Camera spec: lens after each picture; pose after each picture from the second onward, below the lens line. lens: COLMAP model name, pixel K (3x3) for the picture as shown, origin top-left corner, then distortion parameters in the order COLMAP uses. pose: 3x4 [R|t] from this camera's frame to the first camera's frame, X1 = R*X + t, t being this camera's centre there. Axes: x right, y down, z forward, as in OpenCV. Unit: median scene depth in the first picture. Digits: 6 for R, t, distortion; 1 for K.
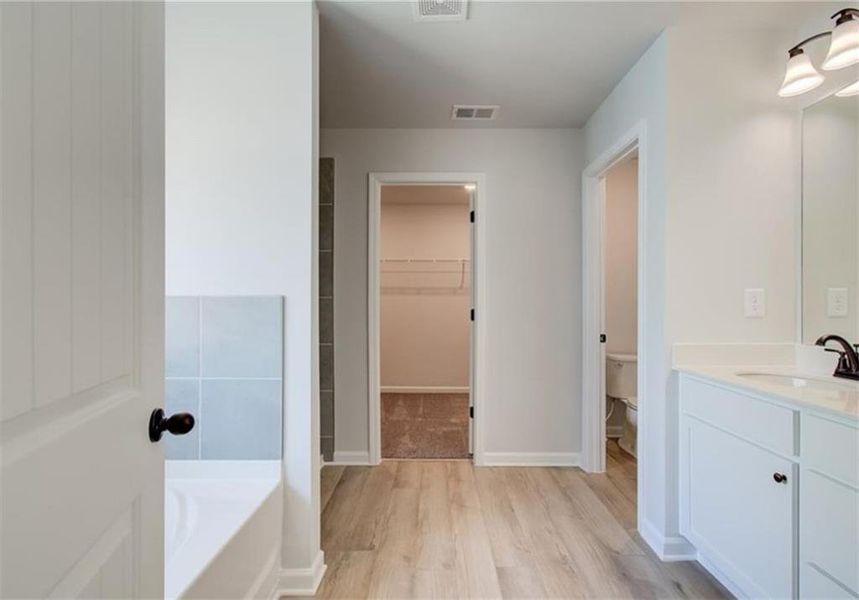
lens RADIAL K [[411.7, 0, 429.5], [0, 411.7, 300.0], [0, 0, 1]] dist [-0.015174, 0.000420]
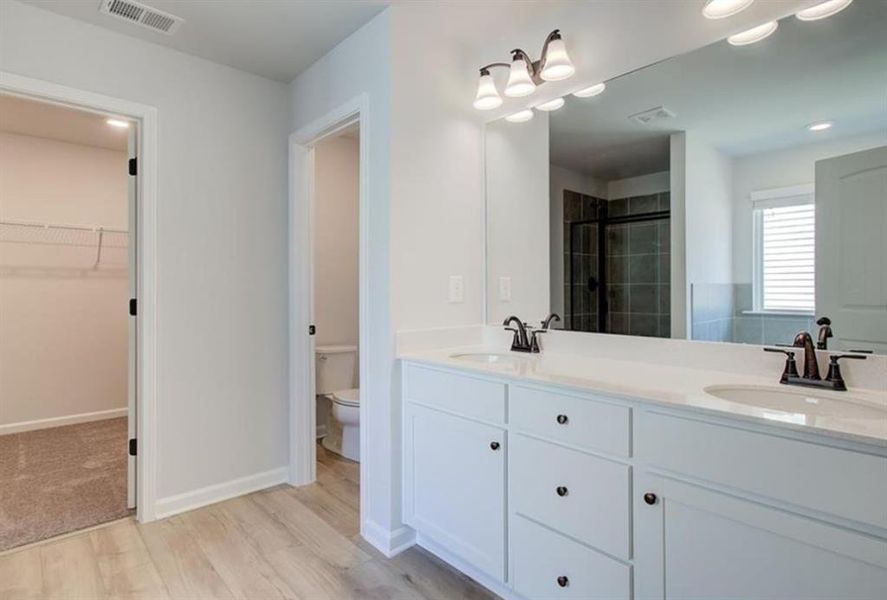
lens RADIAL K [[452.9, 0, 444.4], [0, 452.9, 290.6], [0, 0, 1]] dist [-0.025847, 0.005749]
pose [[0.715608, -0.001140, 0.698501, -0.057562], [-0.003100, 0.999984, 0.004808, 0.003161], [-0.698495, -0.005607, 0.715593, 0.119960]]
